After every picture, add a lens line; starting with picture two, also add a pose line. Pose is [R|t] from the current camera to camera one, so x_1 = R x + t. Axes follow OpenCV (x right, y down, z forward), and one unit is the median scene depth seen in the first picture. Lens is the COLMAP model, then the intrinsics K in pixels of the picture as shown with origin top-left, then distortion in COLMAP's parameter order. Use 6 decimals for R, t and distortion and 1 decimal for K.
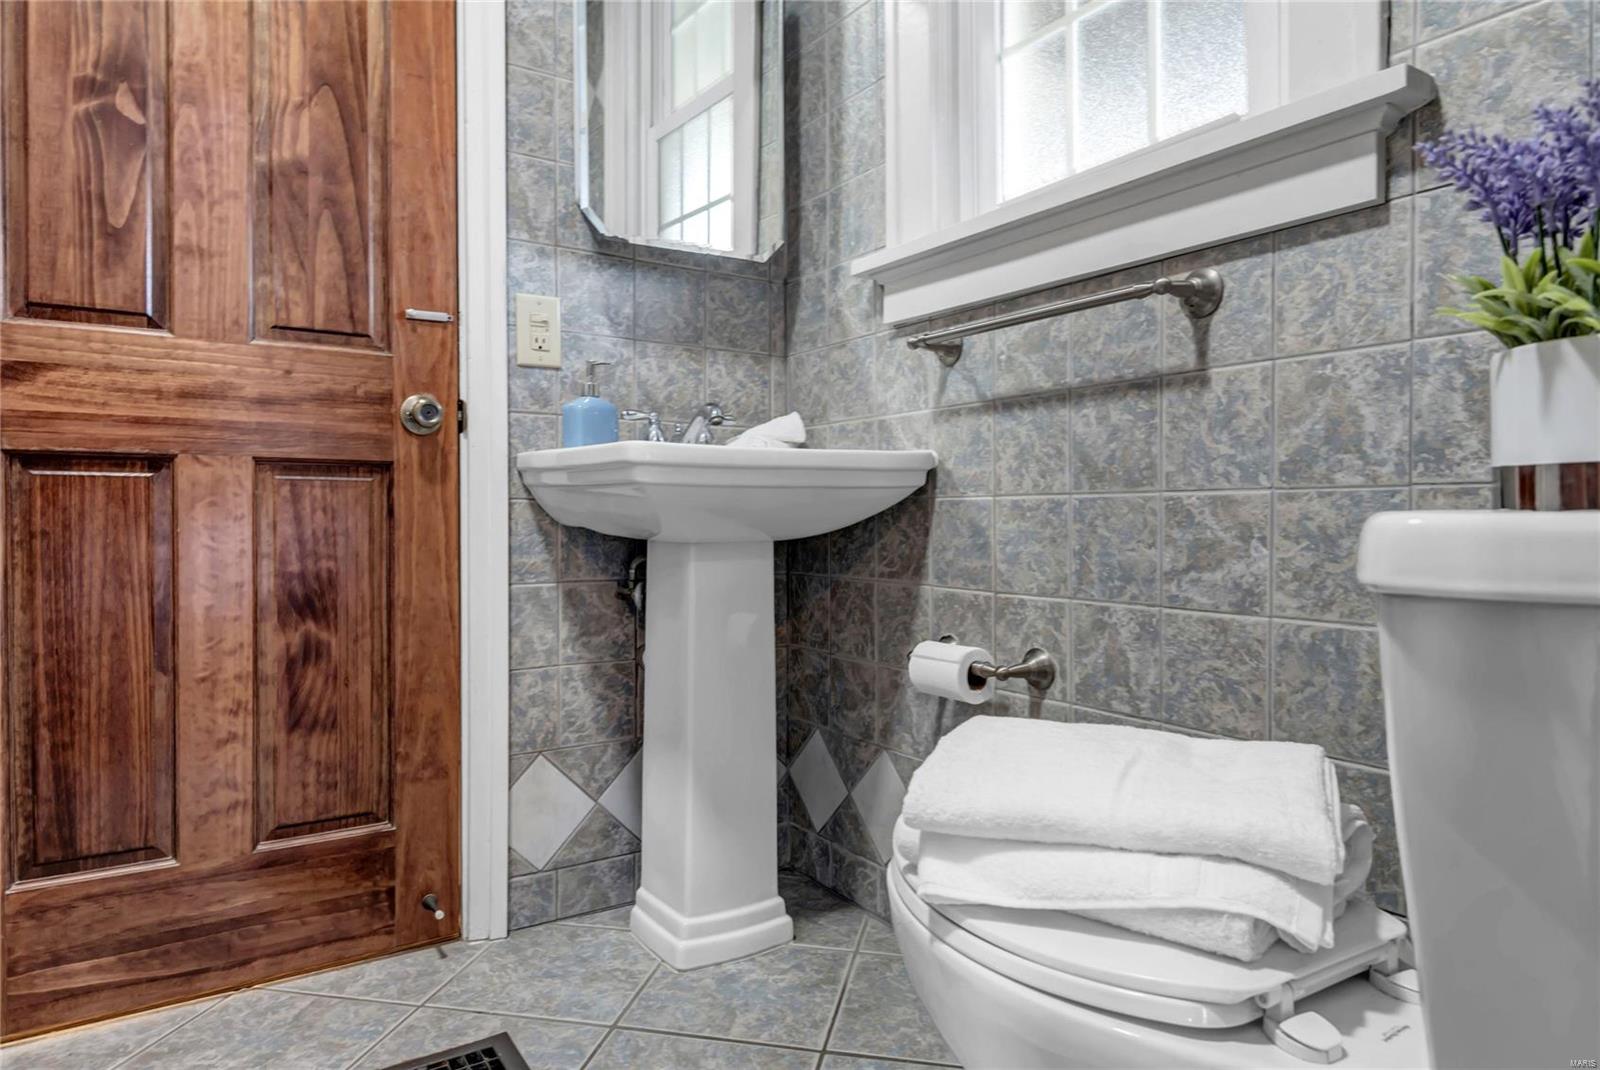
lens RADIAL K [[951.9, 0, 801.2], [0, 951.9, 521.0], [0, 0, 1]] dist [0.023953, -0.019790]
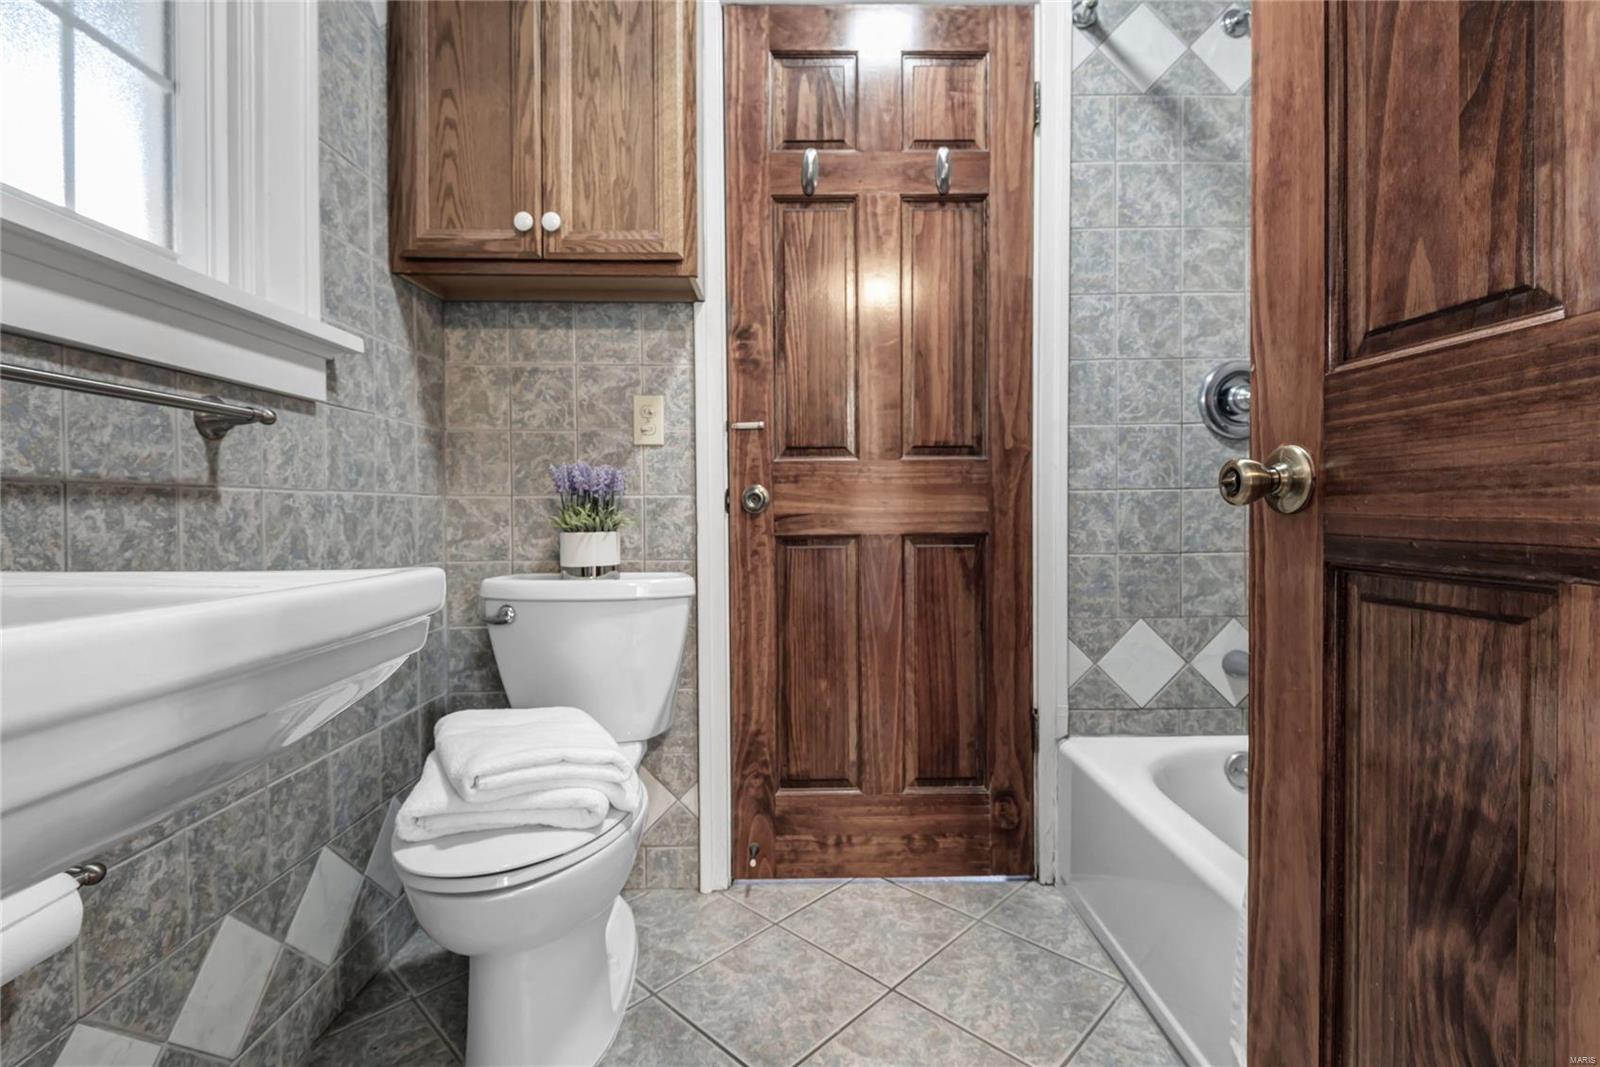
lens RADIAL K [[735.8, 0, 801.4], [0, 735.8, 521.2], [0, 0, 1]] dist [0.019398, -0.010419]
pose [[-0.835001, -0.011003, 0.550138, -0.520383], [0.001393, 0.999755, 0.022110, -0.111914], [-0.550246, 0.019228, -0.834781, 1.109217]]
